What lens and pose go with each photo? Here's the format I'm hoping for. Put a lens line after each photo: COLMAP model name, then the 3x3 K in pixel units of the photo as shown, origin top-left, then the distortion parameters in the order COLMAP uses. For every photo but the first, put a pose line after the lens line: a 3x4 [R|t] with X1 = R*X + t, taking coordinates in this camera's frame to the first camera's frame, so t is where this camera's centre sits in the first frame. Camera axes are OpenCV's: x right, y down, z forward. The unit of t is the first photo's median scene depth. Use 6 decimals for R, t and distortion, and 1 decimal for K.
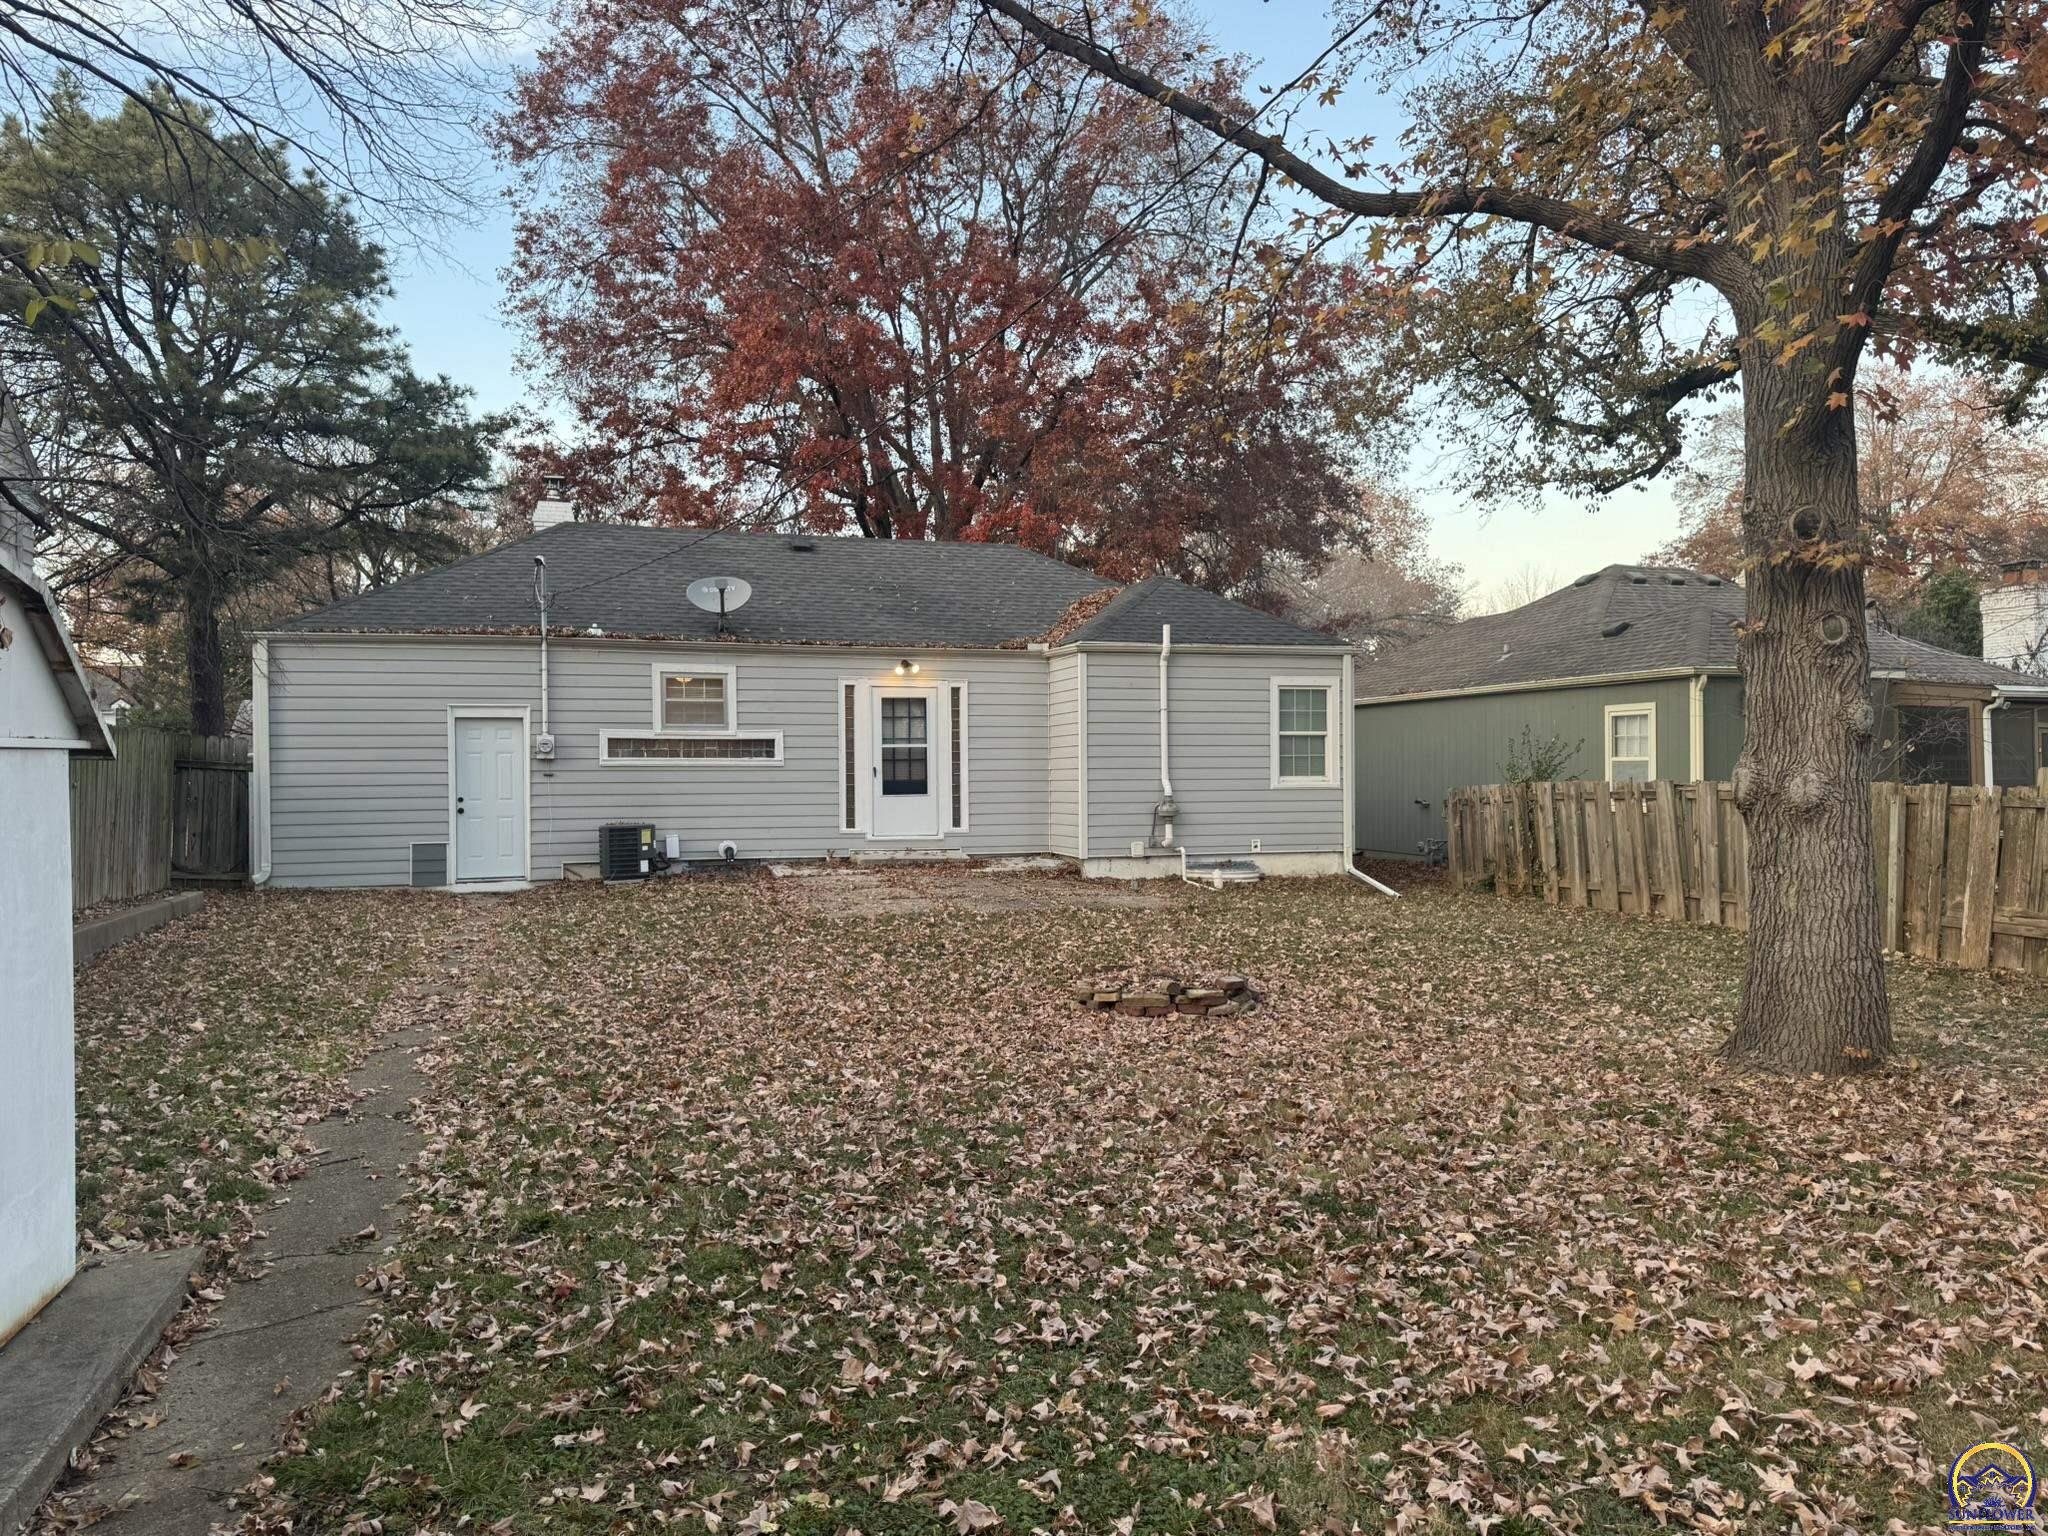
lens RADIAL K [[1423.4, 0, 1027.6], [0, 1423.4, 767.7], [0, 0, 1]] dist [0.006964, -0.000799]
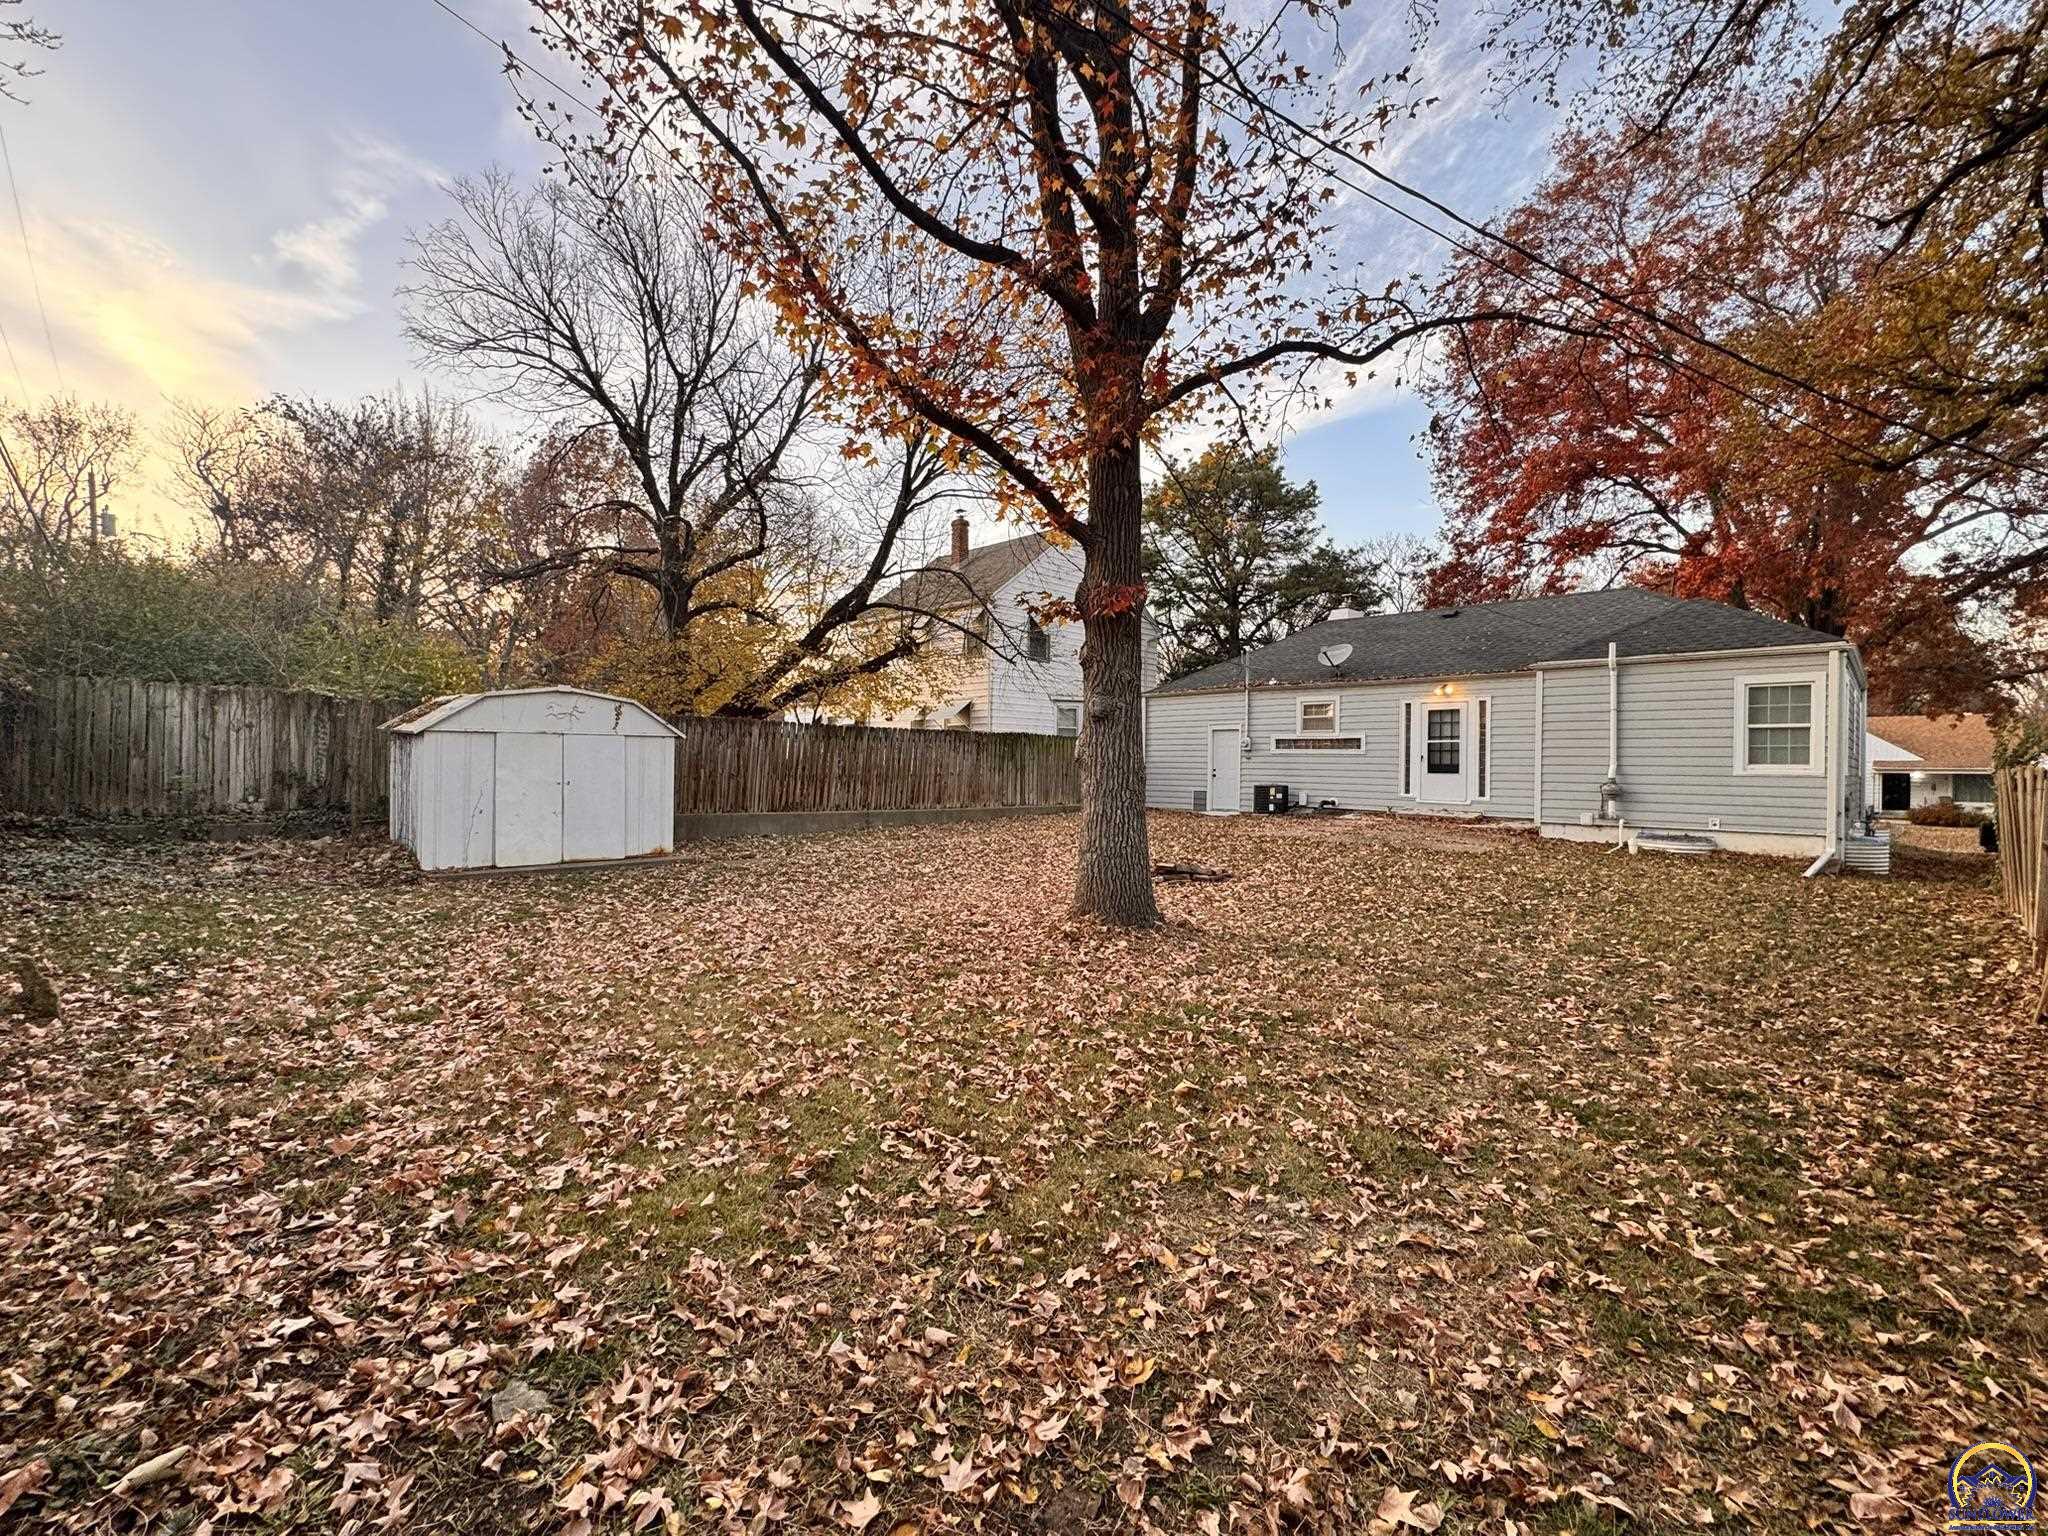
lens RADIAL K [[872.5, 0, 1013.8], [0, 872.5, 766.9], [0, 0, 1]] dist [0.002916, 0.000141]
pose [[0.462671, 0.014980, -0.886403, 0.532442], [-0.010571, 0.999879, 0.011380, 0.006353], [0.886467, 0.004105, 0.462774, 0.164693]]
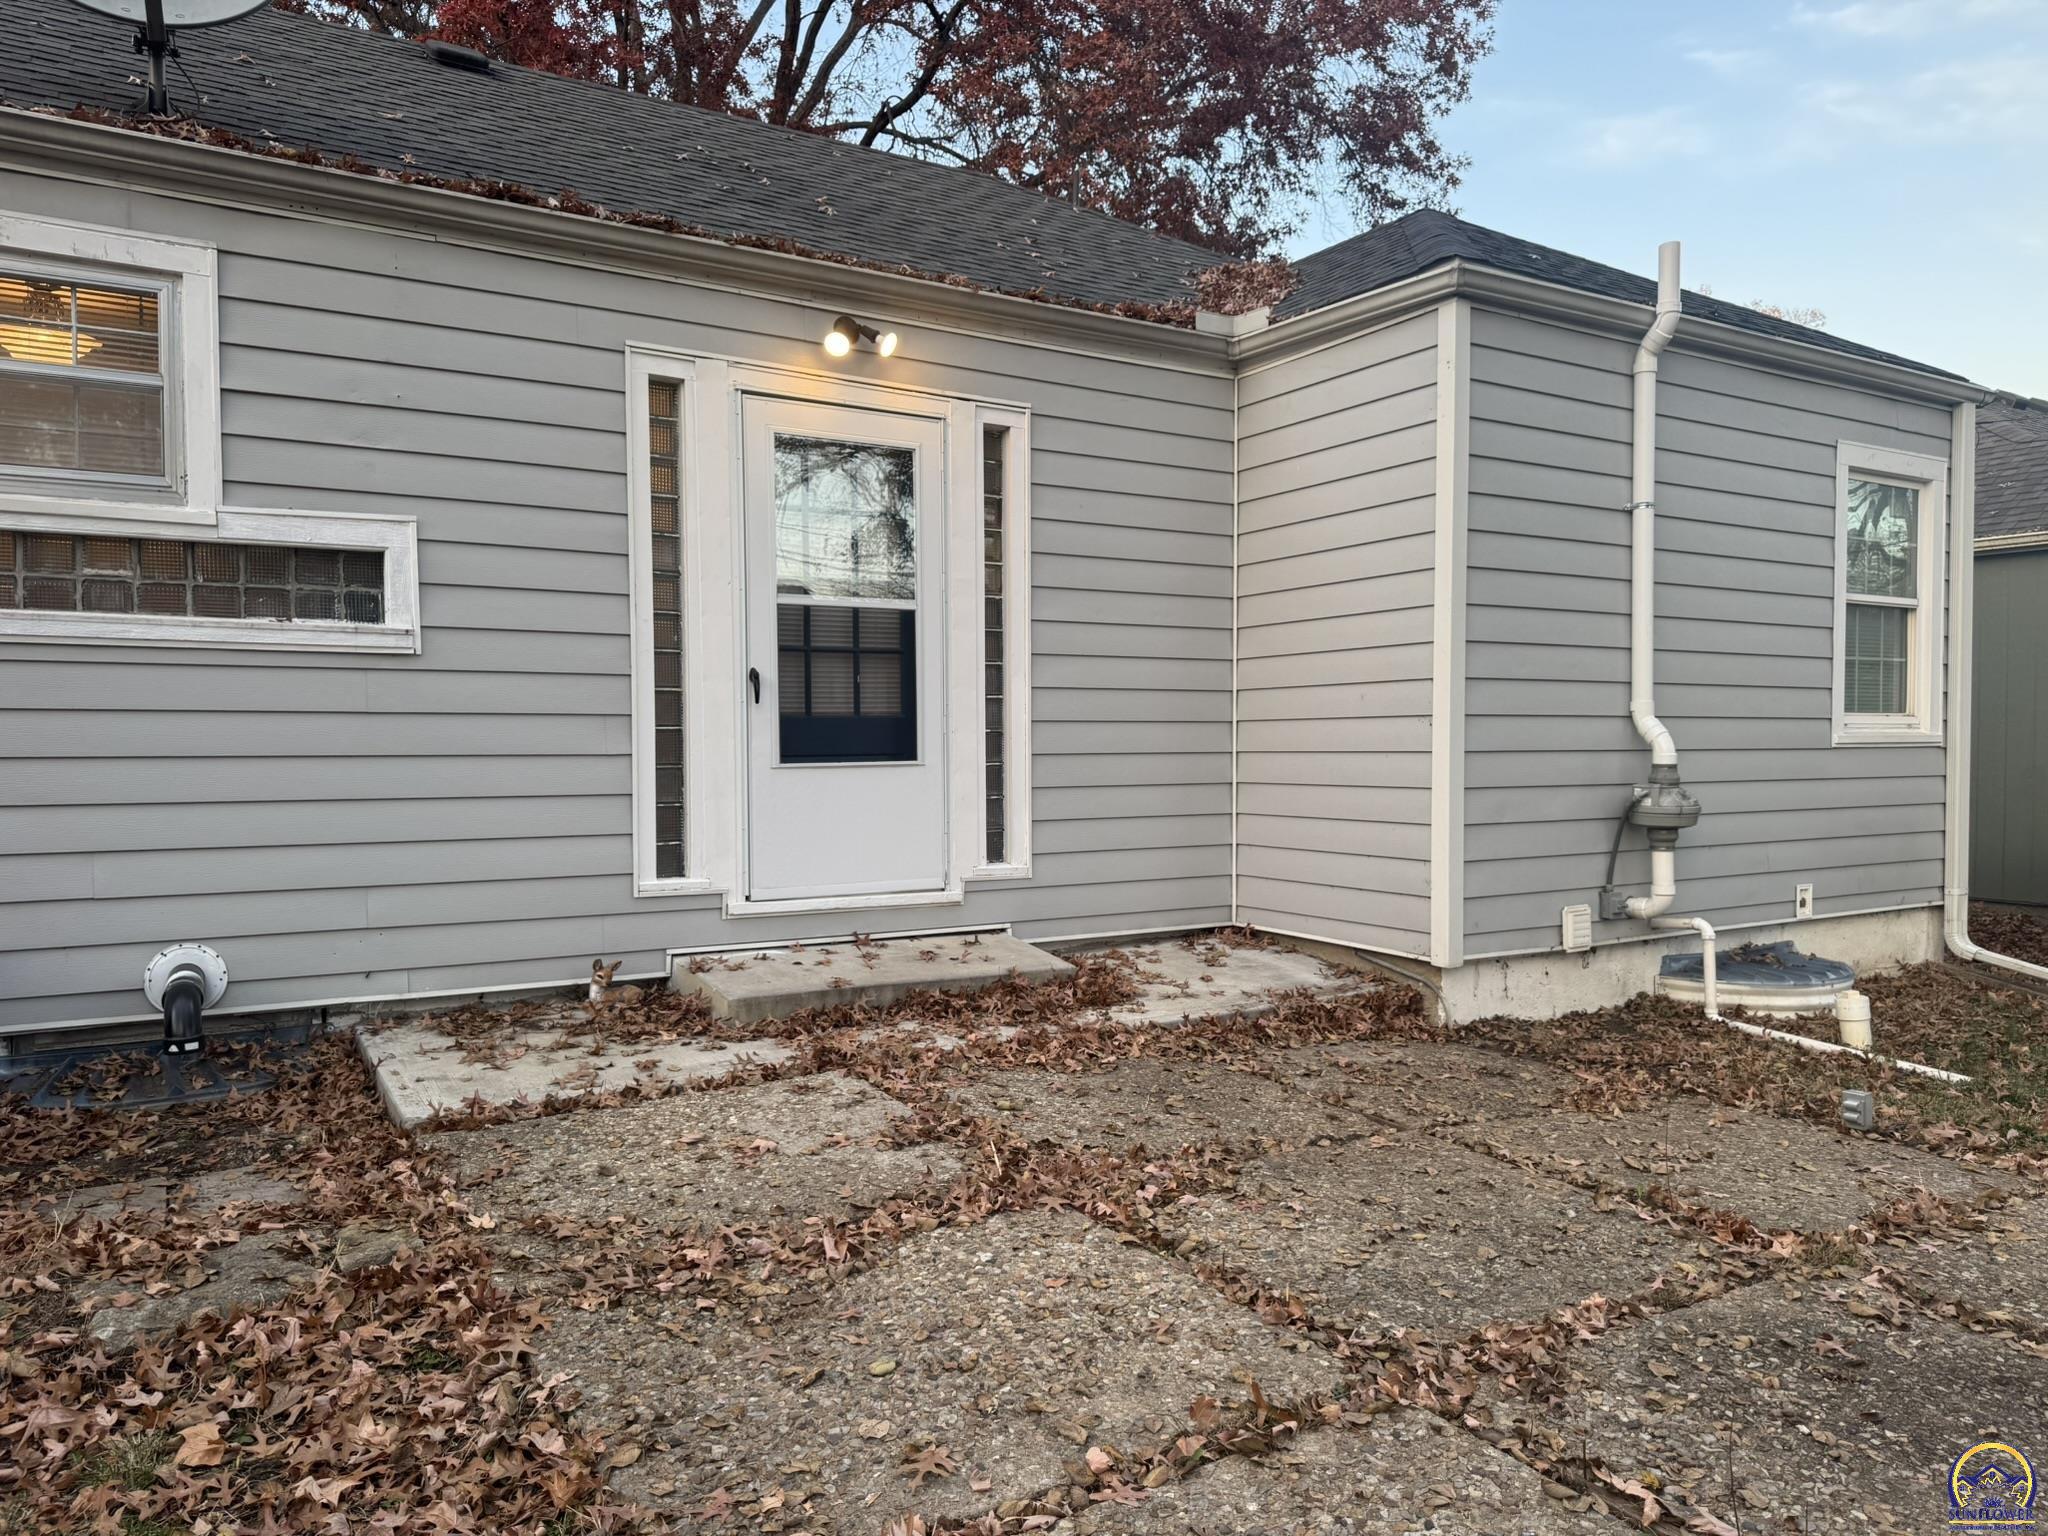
lens RADIAL K [[1423.4, 0, 1028.4], [0, 1423.4, 760.5], [0, 0, 1]] dist [0.006964, -0.000799]
pose [[0.966477, 0.000279, 0.256755, -0.128310], [-0.006918, 0.999665, 0.024956, 0.011016], [-0.256662, -0.025896, 0.966154, 0.702668]]
